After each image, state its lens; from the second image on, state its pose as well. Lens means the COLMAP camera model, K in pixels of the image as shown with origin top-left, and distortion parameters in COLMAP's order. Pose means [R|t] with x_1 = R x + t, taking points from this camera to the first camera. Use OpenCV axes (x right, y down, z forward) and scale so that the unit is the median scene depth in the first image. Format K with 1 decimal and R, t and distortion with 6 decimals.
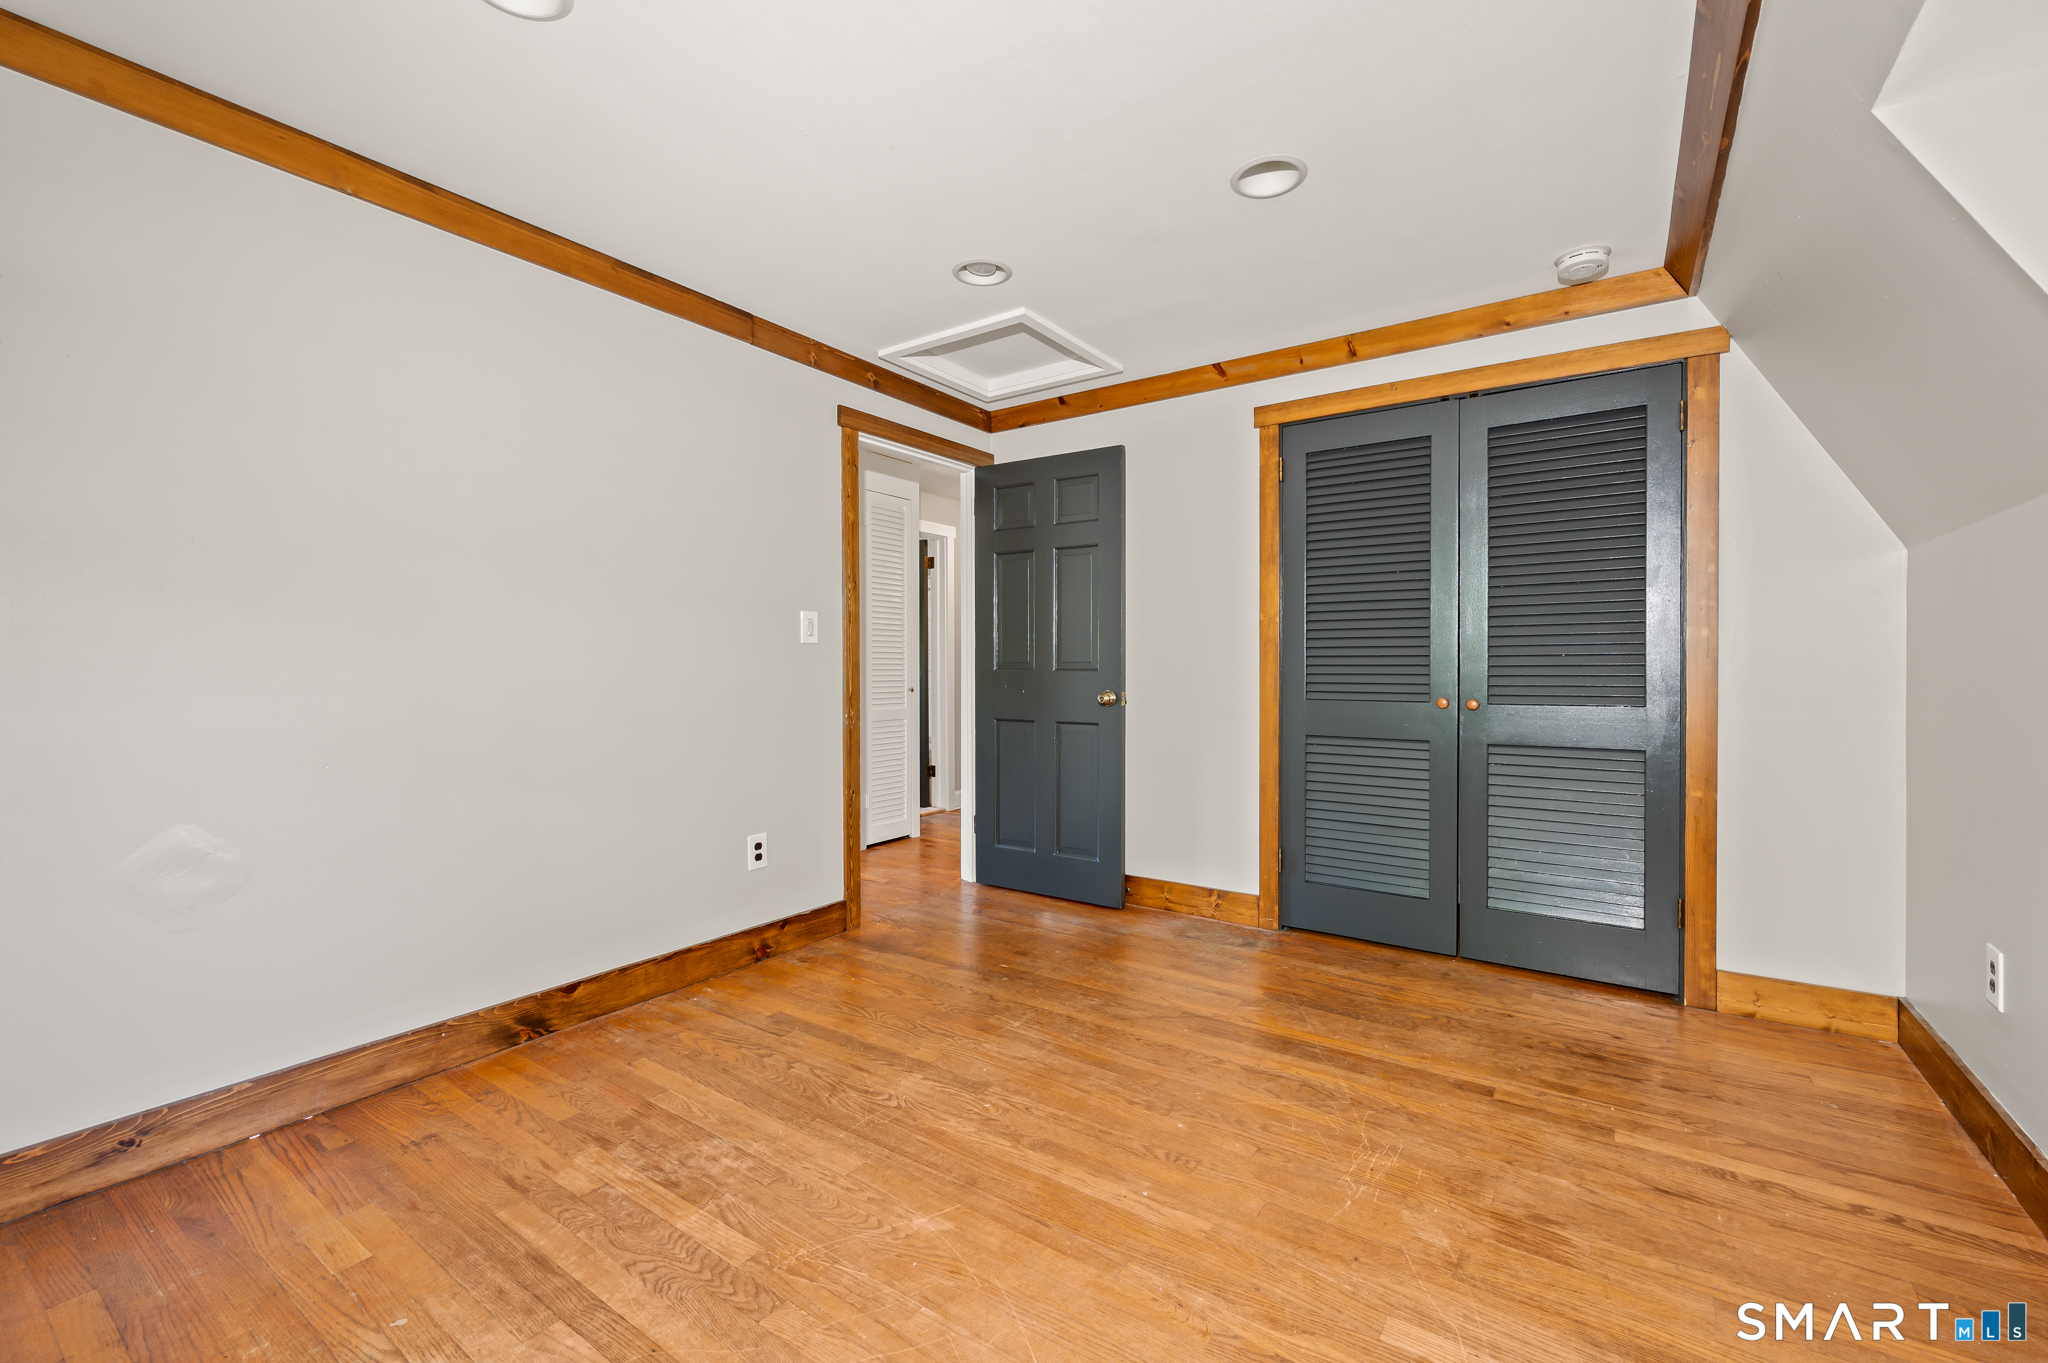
lens RADIAL K [[825.4, 0, 1085.3], [0, 825.4, 682.8], [0, 0, 1]] dist [-0.000347, -0.000229]
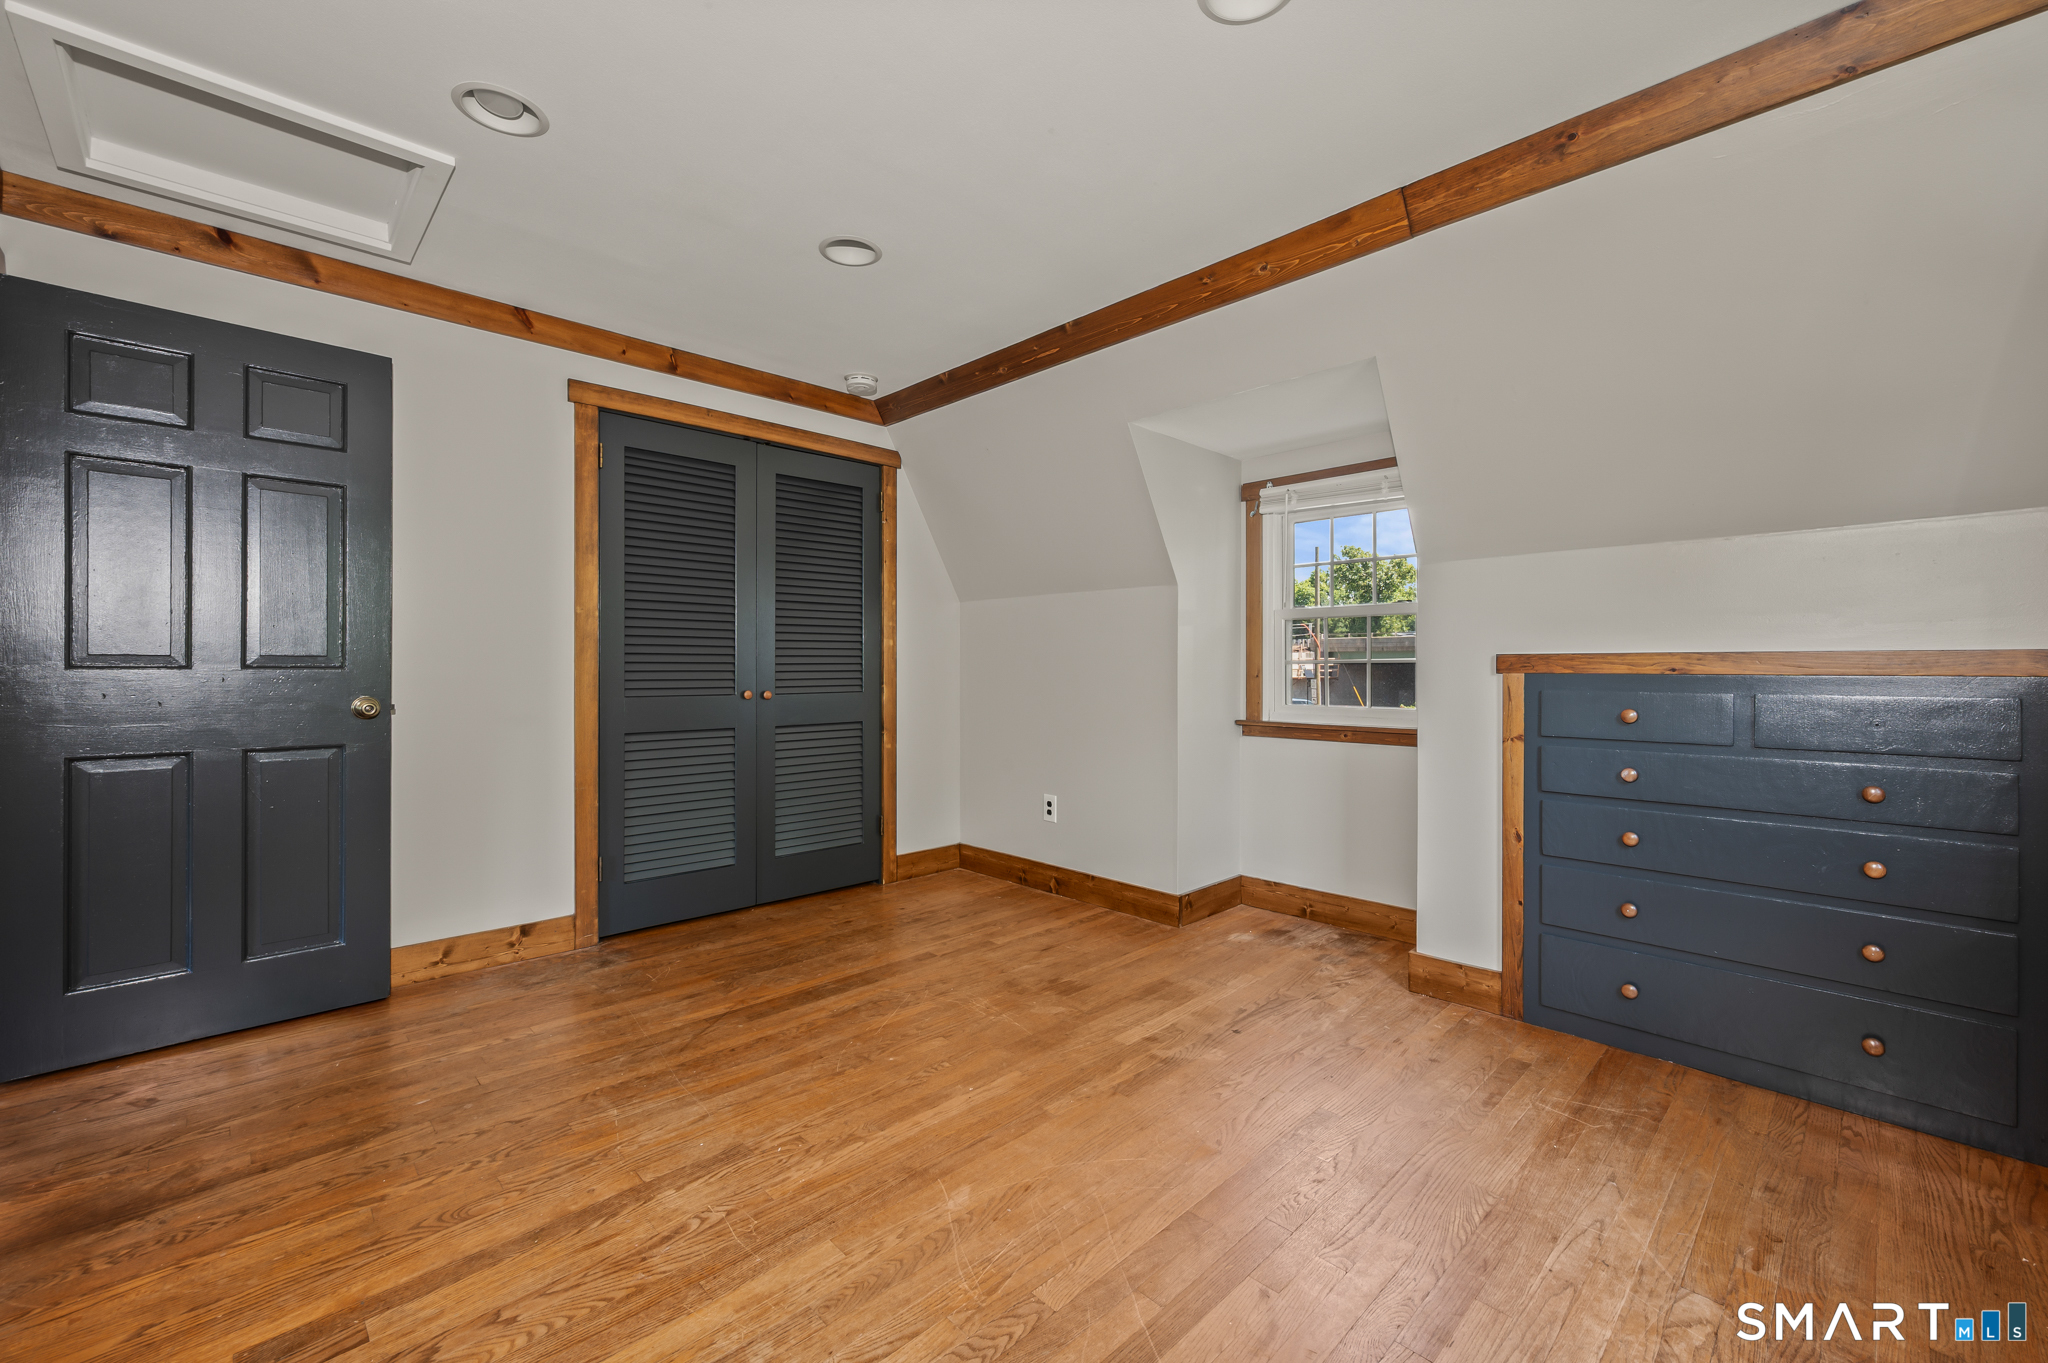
lens RADIAL K [[825.4, 0, 993.8], [0, 825.4, 669.7], [0, 0, 1]] dist [-0.000347, -0.000229]
pose [[0.248992, -0.005450, 0.968490, -0.796644], [0.015078, 0.999885, 0.001750, -0.010343], [-0.968388, 0.014167, 0.249046, 0.460583]]
